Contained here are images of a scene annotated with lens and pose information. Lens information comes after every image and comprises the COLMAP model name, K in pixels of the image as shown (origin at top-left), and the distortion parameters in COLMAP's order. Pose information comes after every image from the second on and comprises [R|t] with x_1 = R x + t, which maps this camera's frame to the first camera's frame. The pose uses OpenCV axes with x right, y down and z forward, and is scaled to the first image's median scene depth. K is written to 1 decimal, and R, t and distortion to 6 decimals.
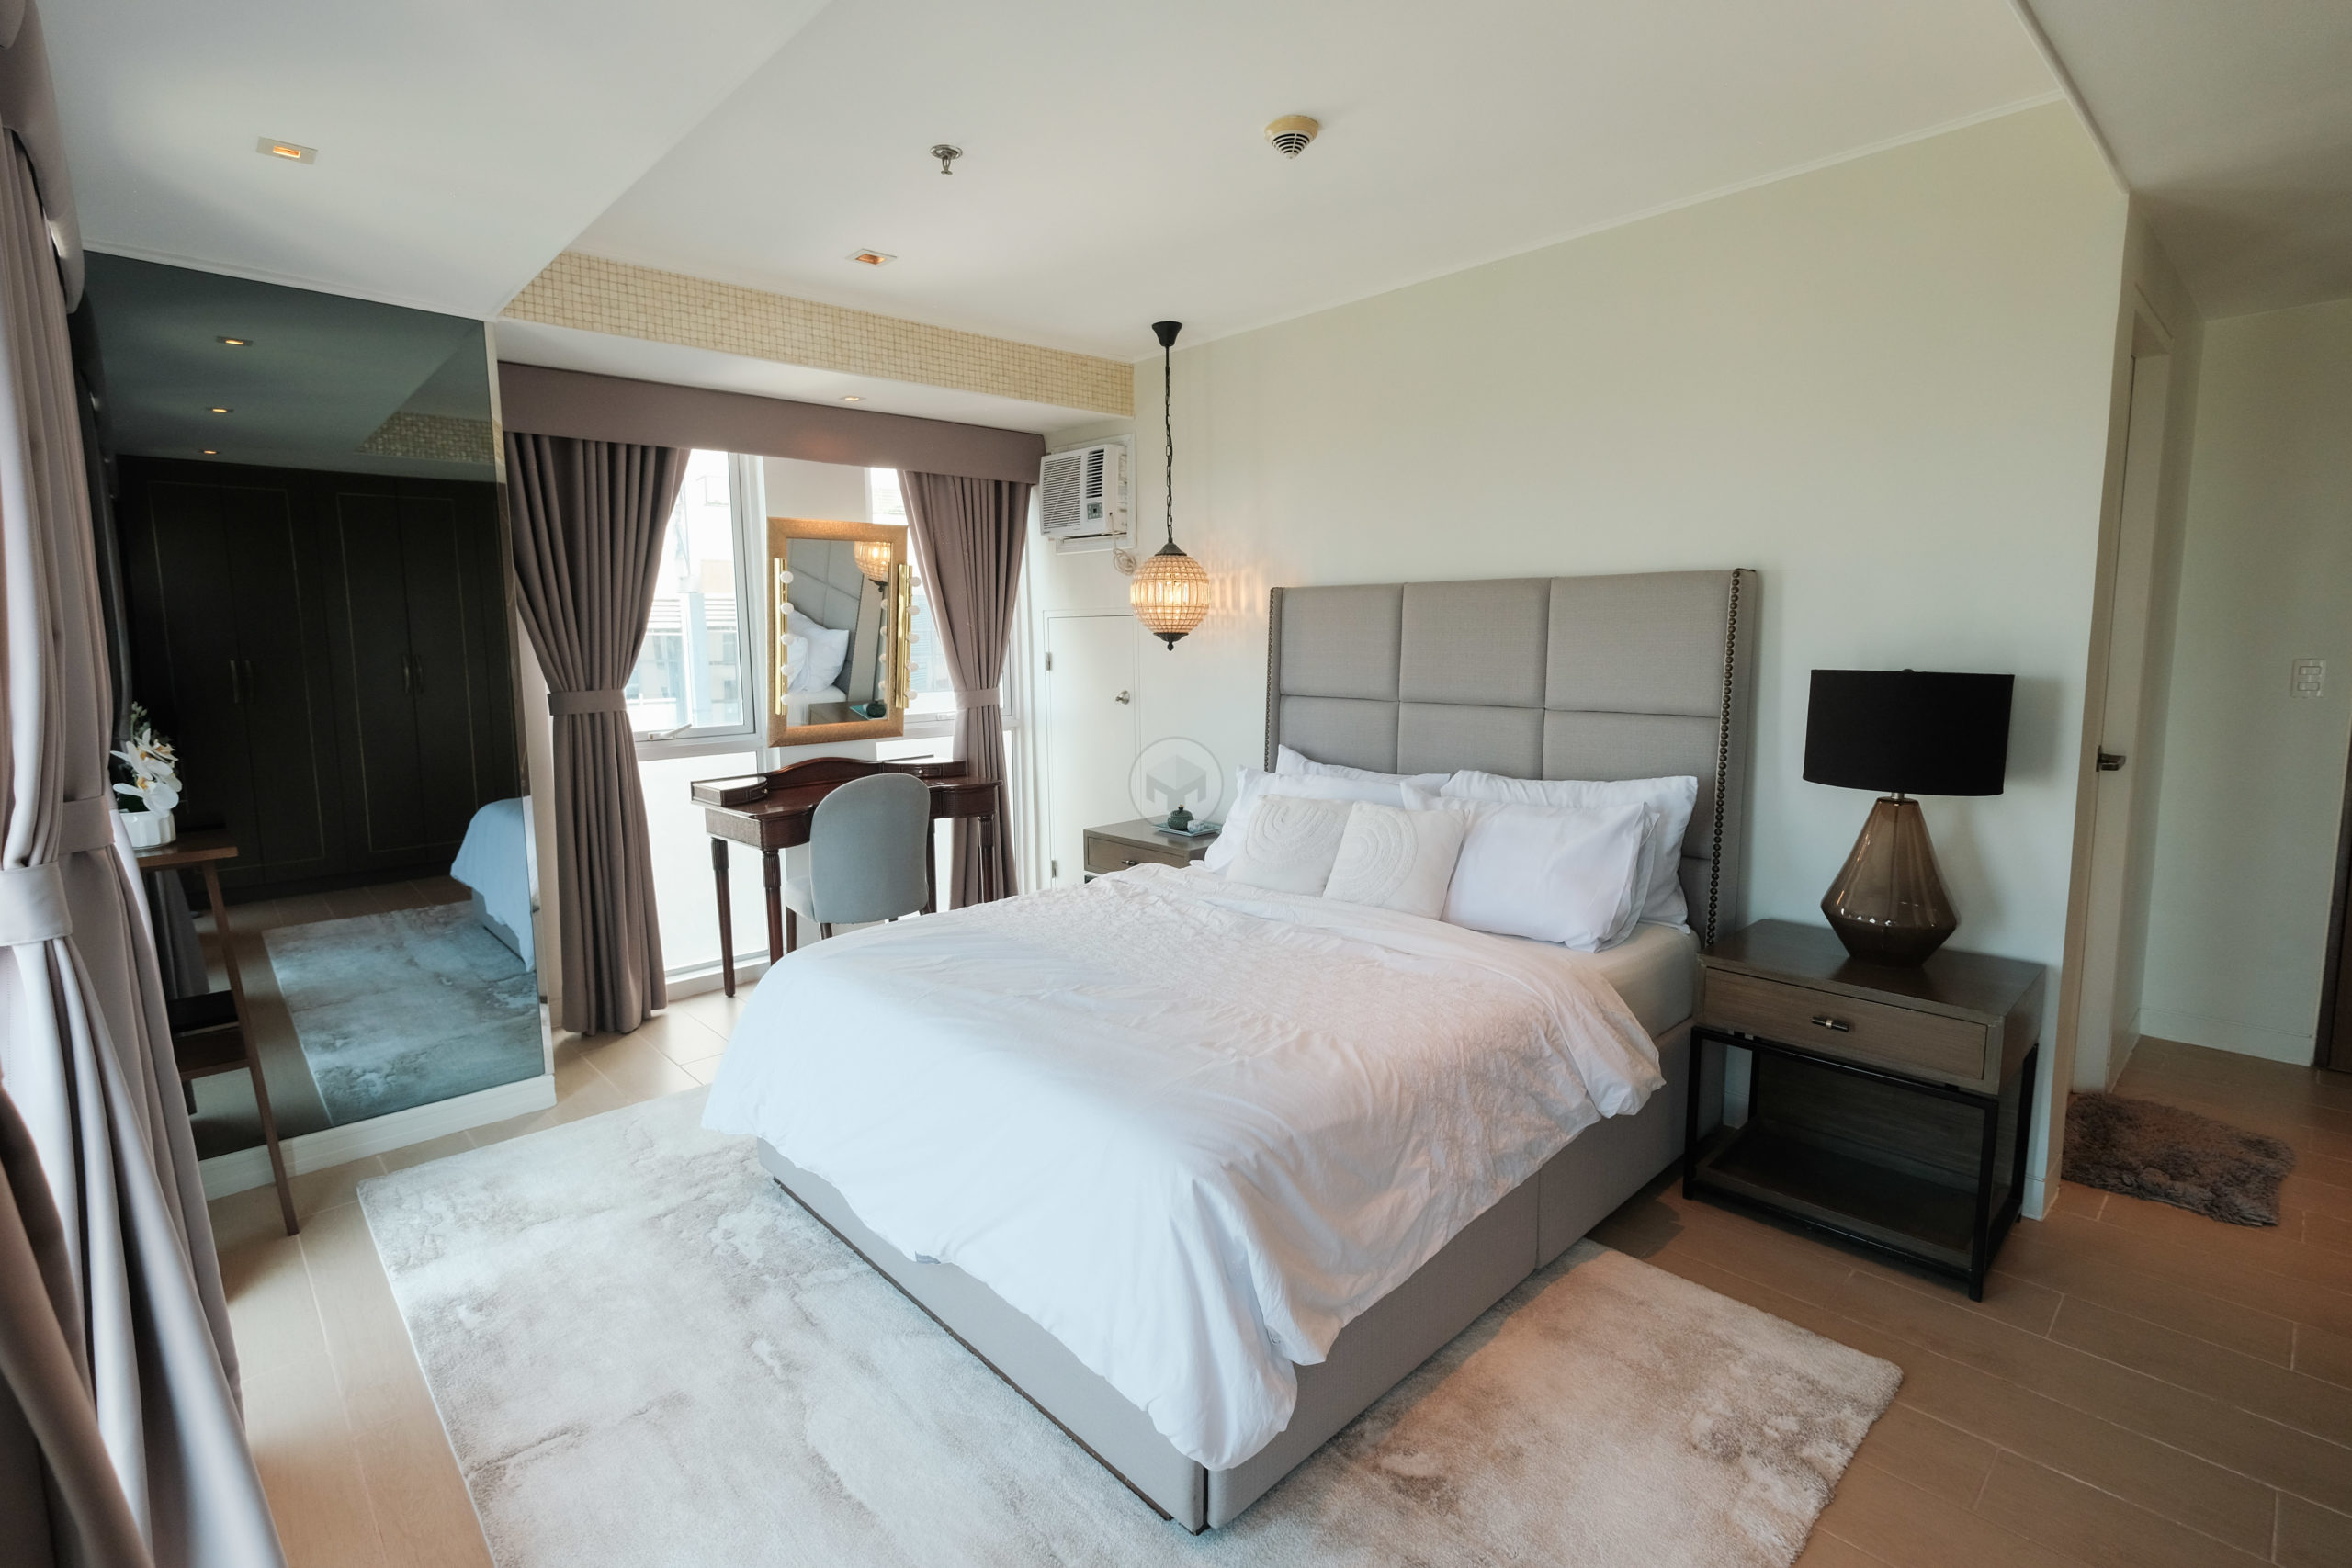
lens RADIAL K [[1062.5, 0, 1177.6], [0, 1062.5, 753.3], [0, 0, 1]] dist [-0.001476, 0.000005]
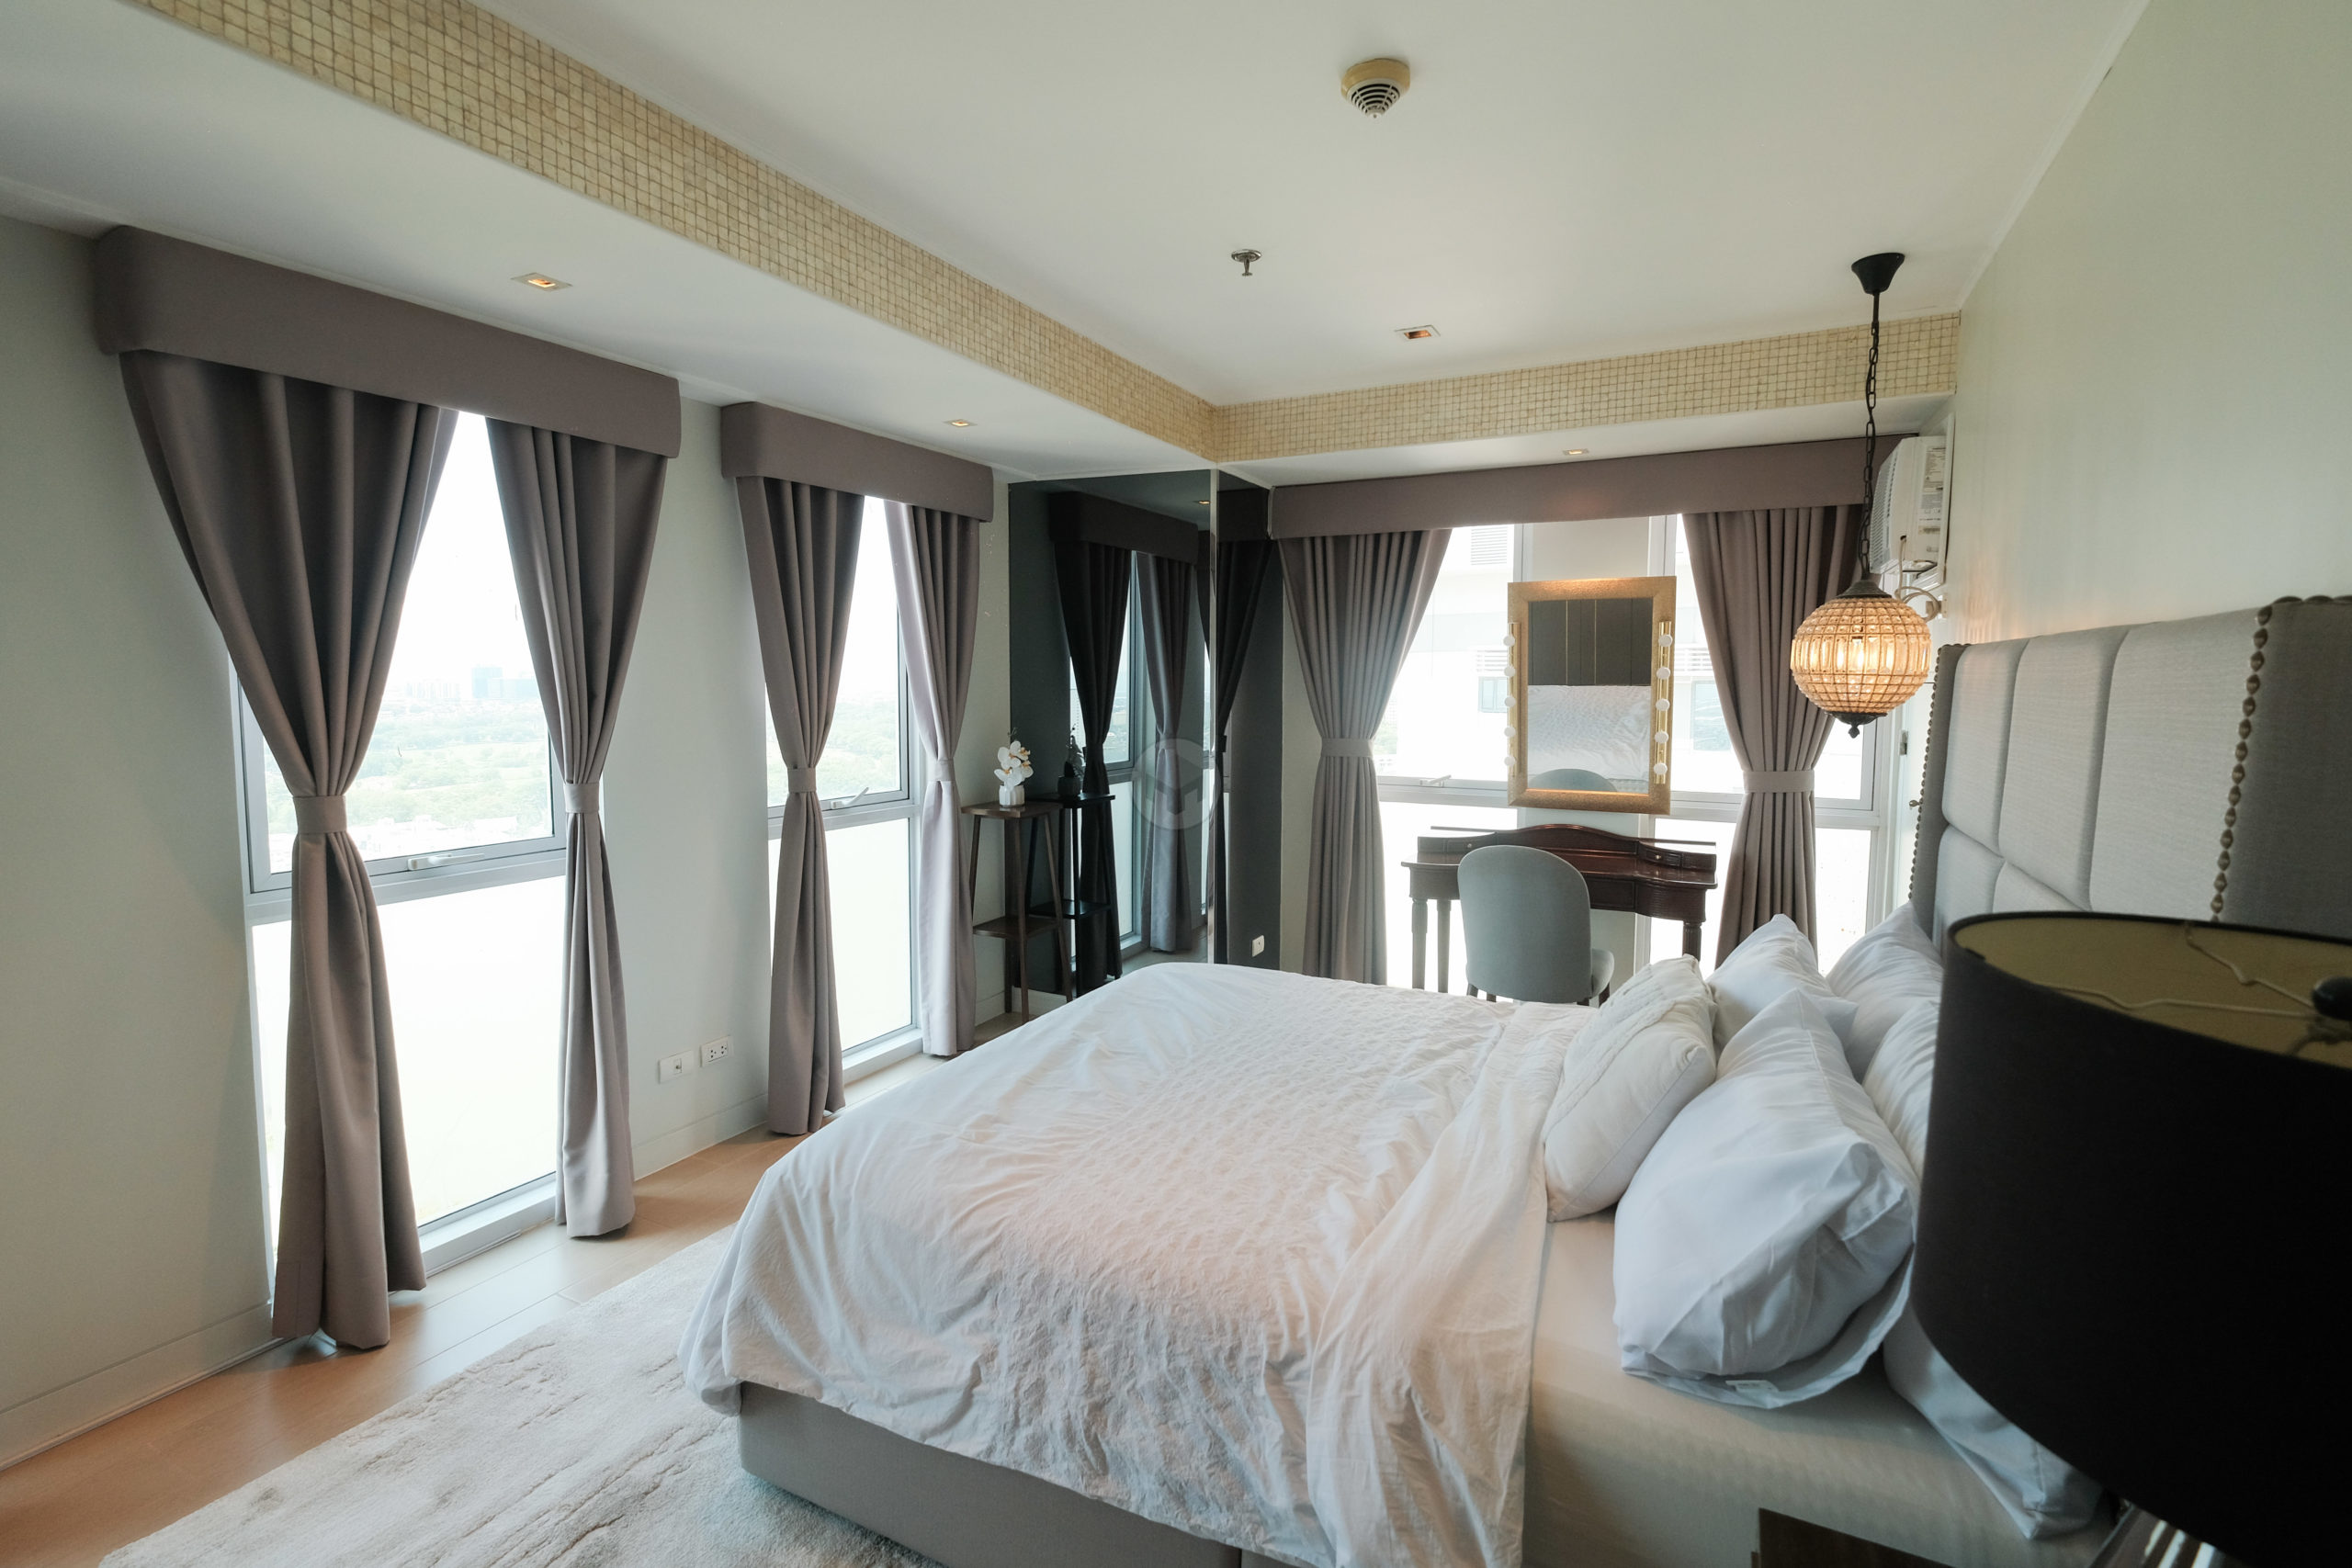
lens RADIAL K [[1042.8, 0, 1178.4], [0, 1042.8, 753.5], [0, 0, 1]] dist [-0.001268, -0.000098]
pose [[0.362188, 0.081098, -0.928570, 0.472769], [-0.119855, 0.991990, 0.039887, -0.063420], [0.924367, 0.096847, 0.369007, 0.366909]]
